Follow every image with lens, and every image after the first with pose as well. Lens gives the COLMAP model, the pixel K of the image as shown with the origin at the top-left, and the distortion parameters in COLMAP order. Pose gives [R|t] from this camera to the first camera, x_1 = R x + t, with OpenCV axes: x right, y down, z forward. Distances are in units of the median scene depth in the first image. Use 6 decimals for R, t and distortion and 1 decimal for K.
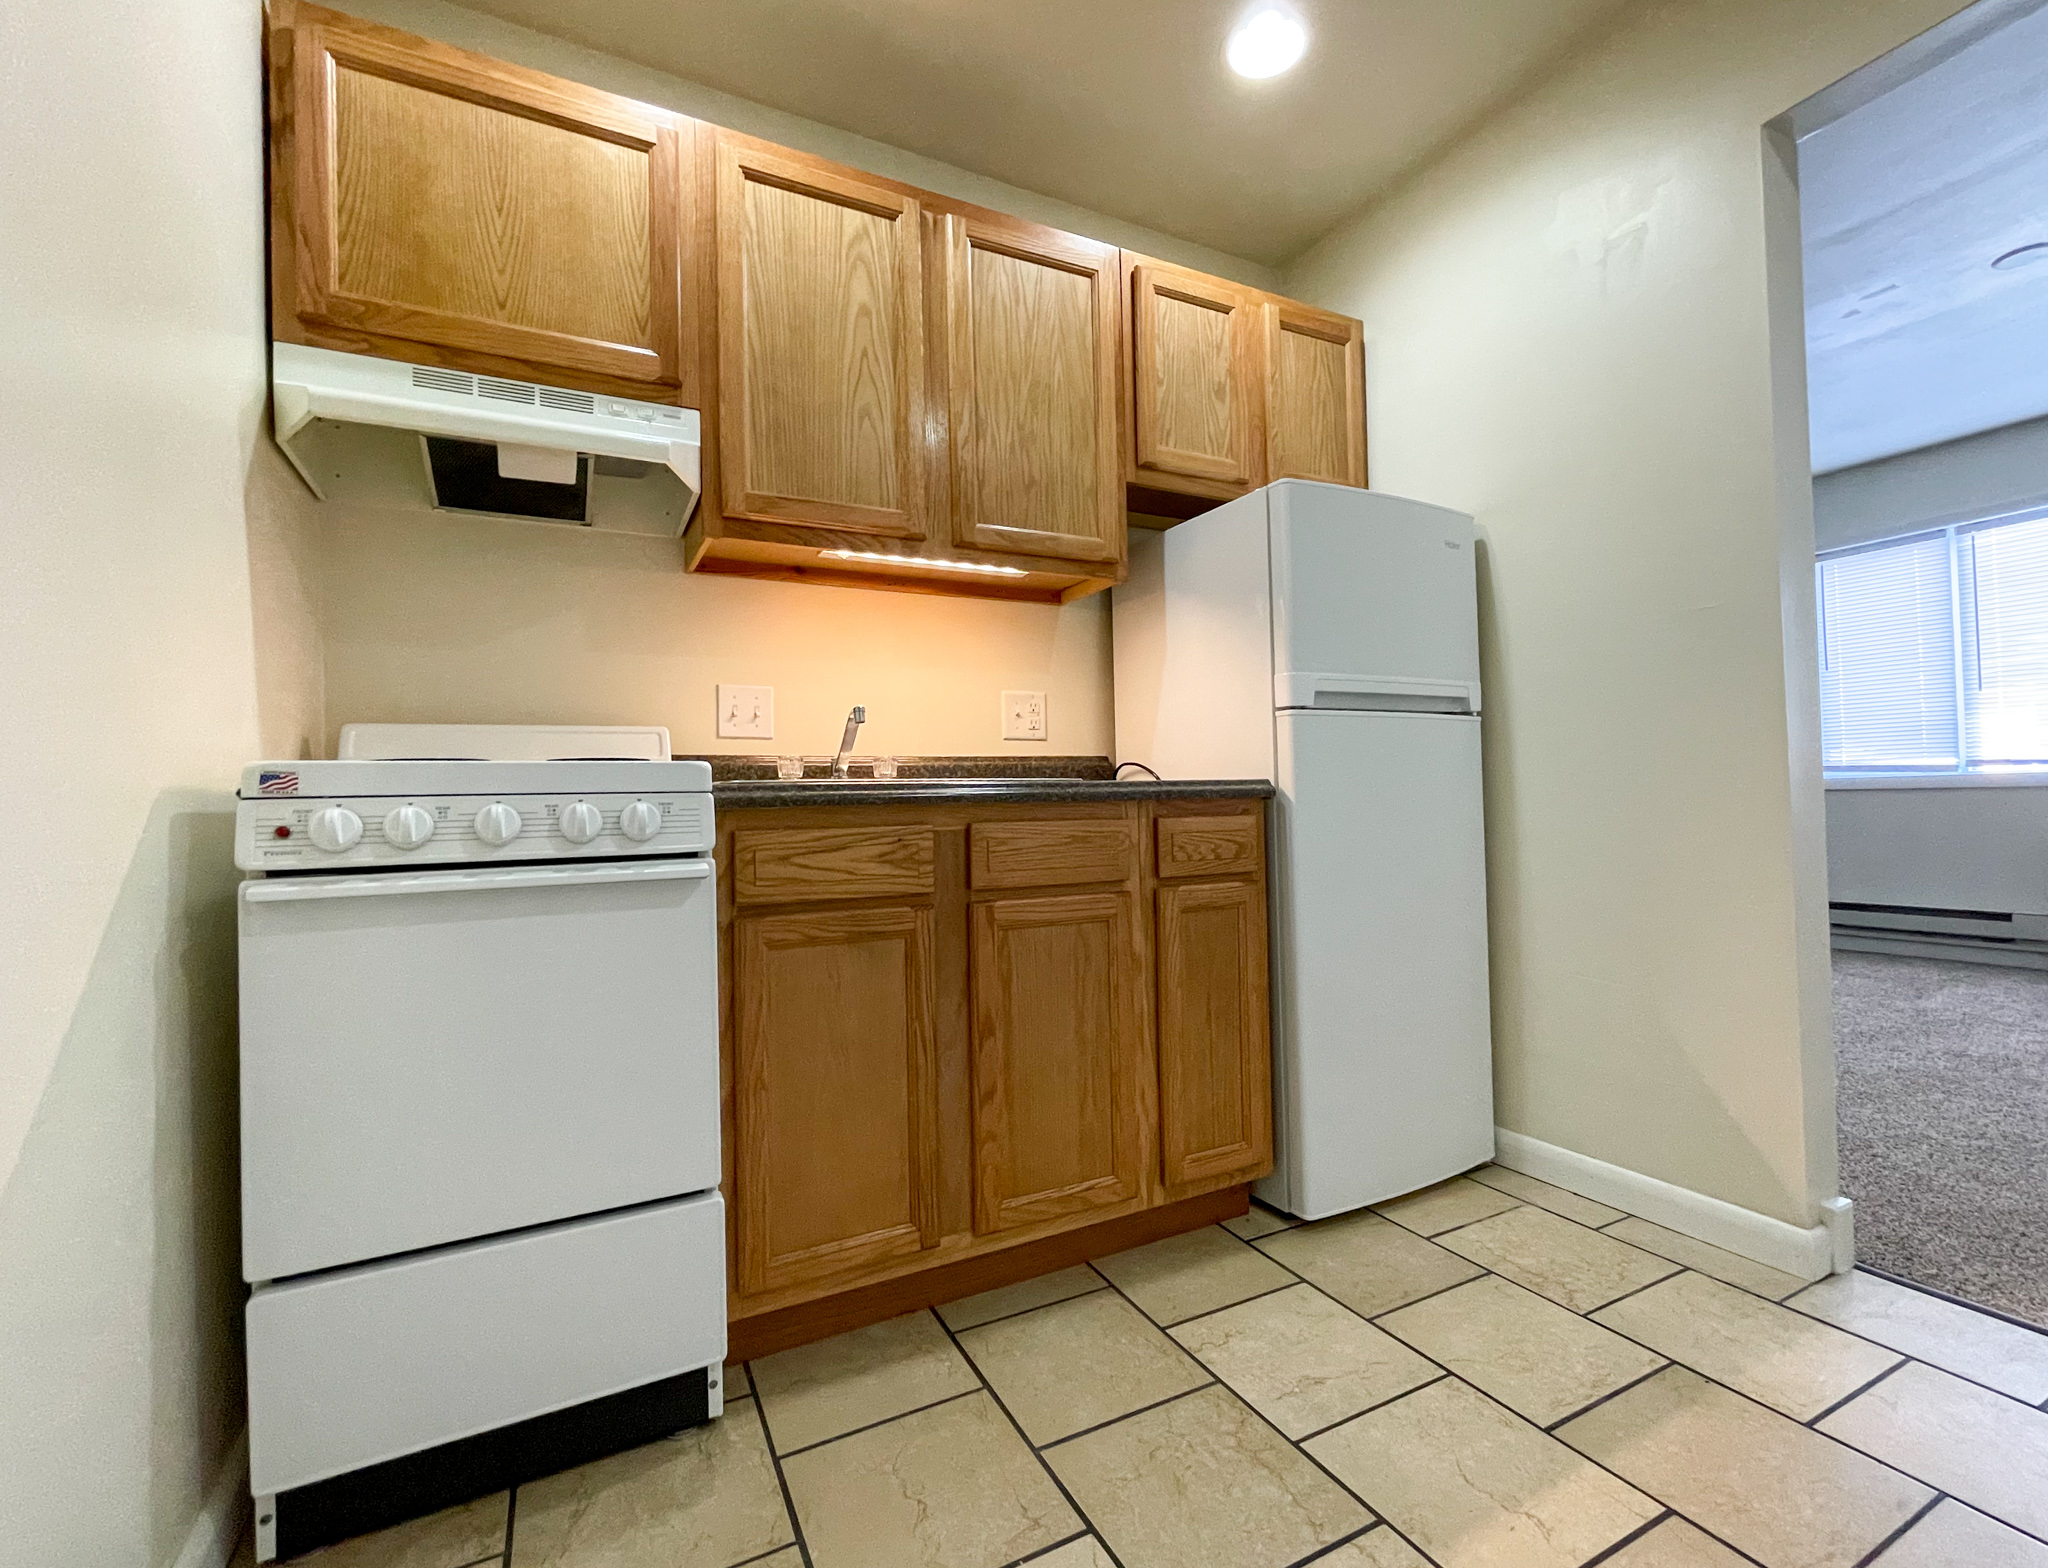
lens RADIAL K [[894.3, 0, 1023.2], [0, 894.3, 791.0], [0, 0, 1]] dist [0.002786, -0.004224]
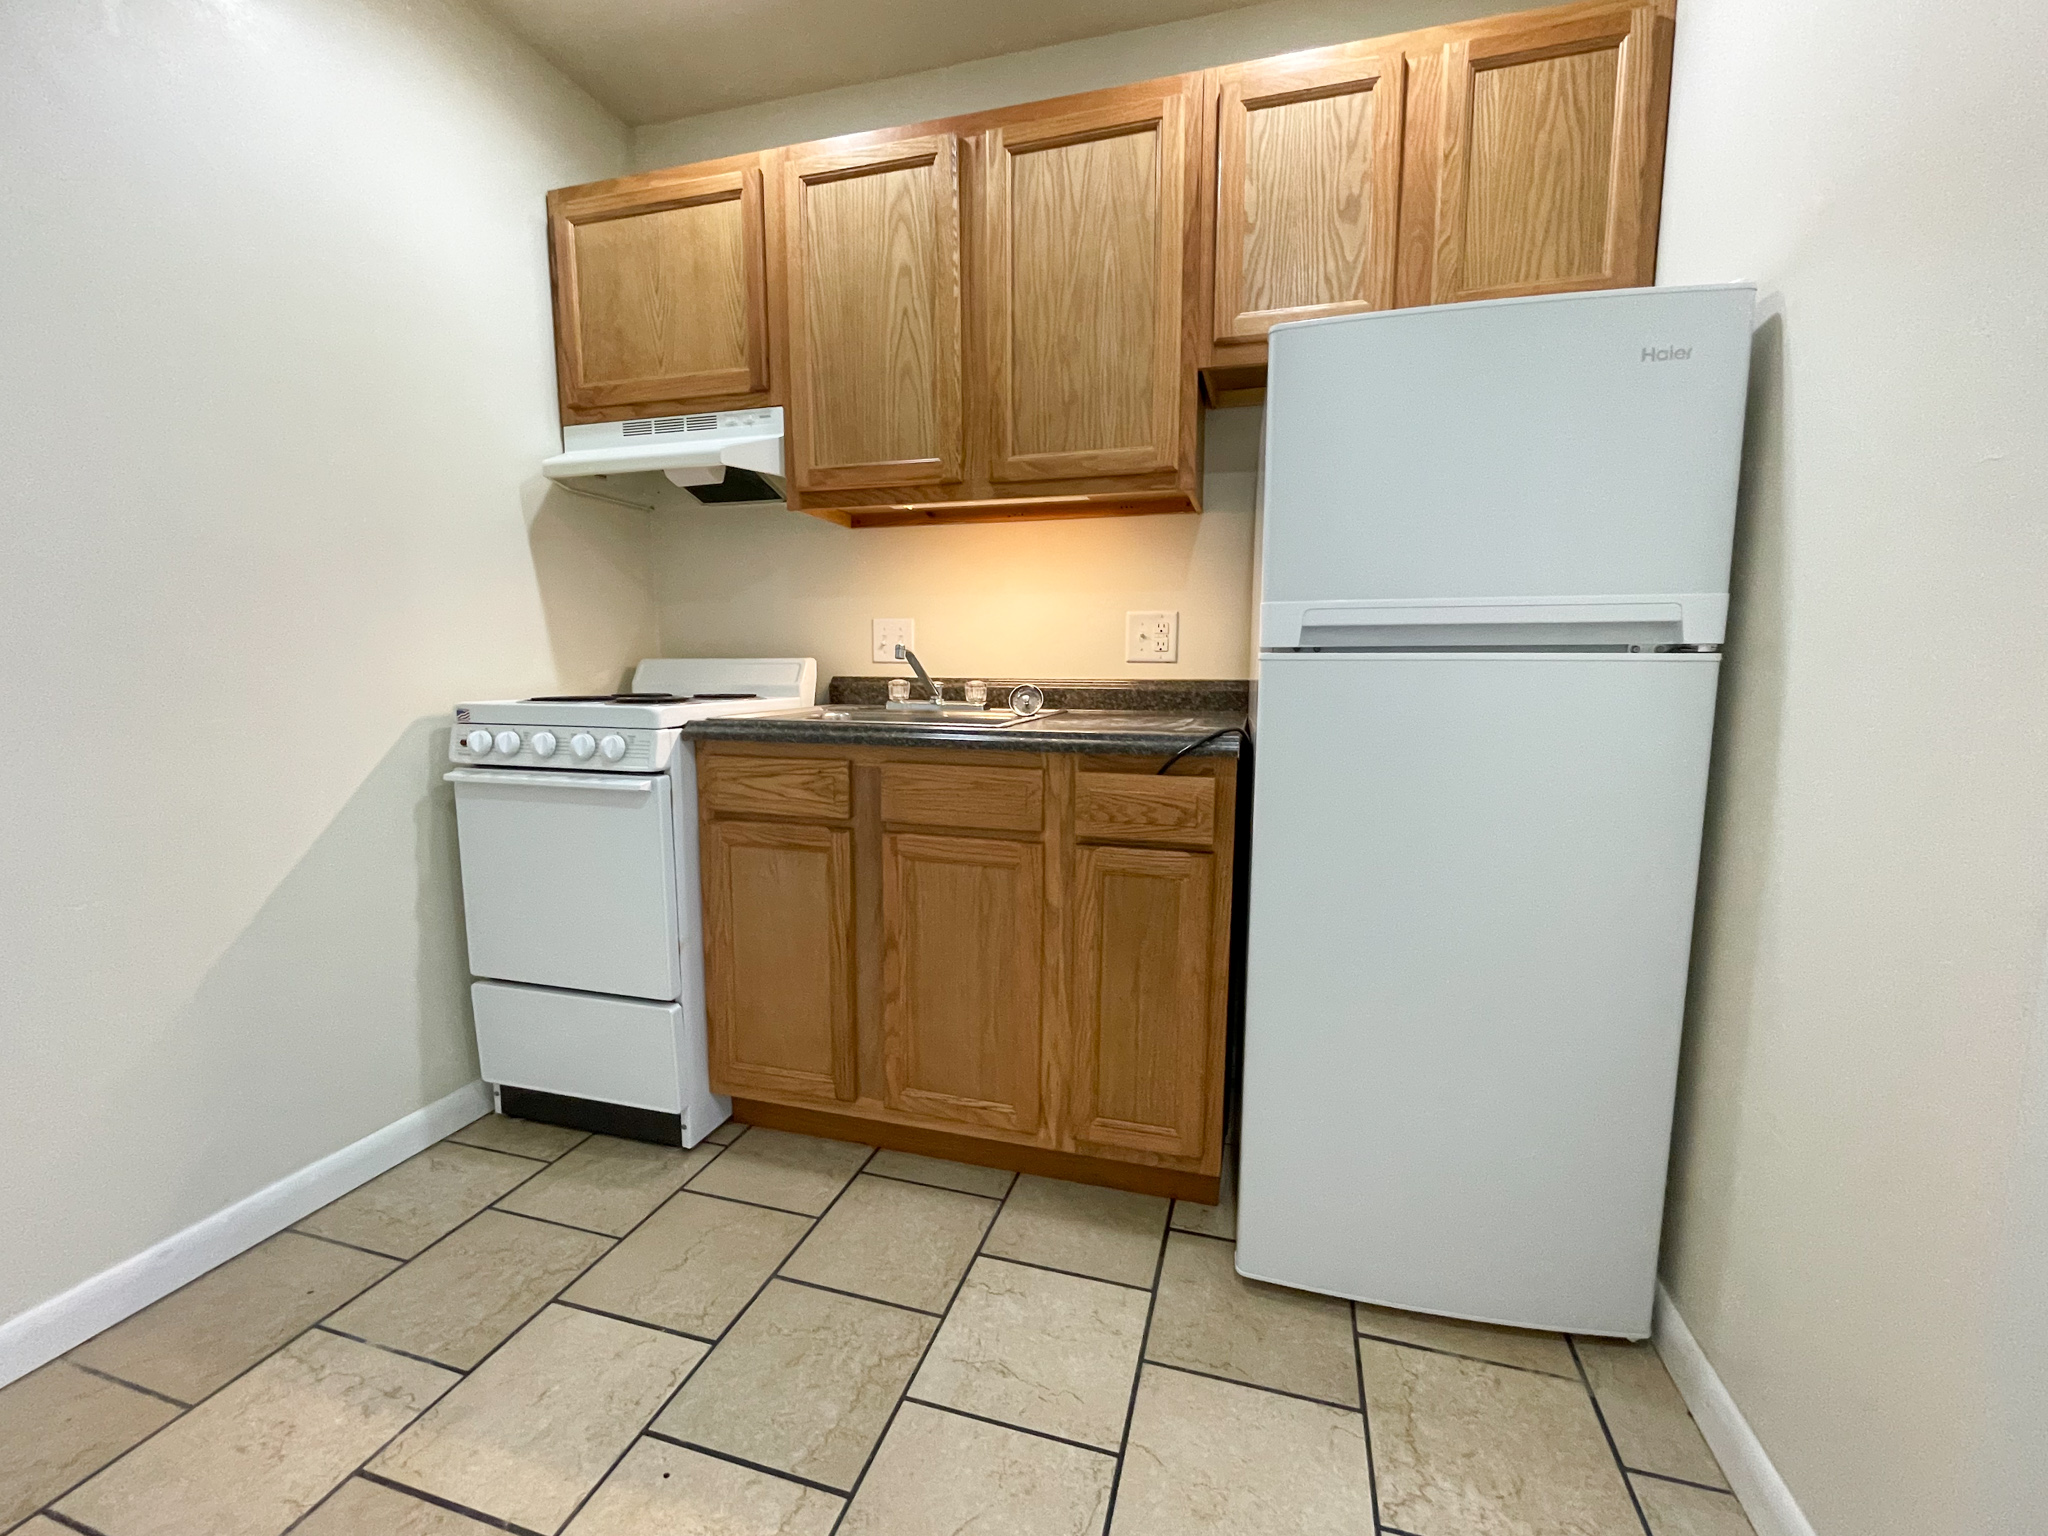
lens RADIAL K [[833.4, 0, 1024.0], [0, 833.4, 768.0], [0, 0, 1]] dist [-0.002551, 0.000270]
pose [[0.736007, 0.111695, -0.667696, 0.683679], [-0.013907, 0.988581, 0.150045, -0.103221], [0.676831, -0.101148, 0.729156, 0.321753]]
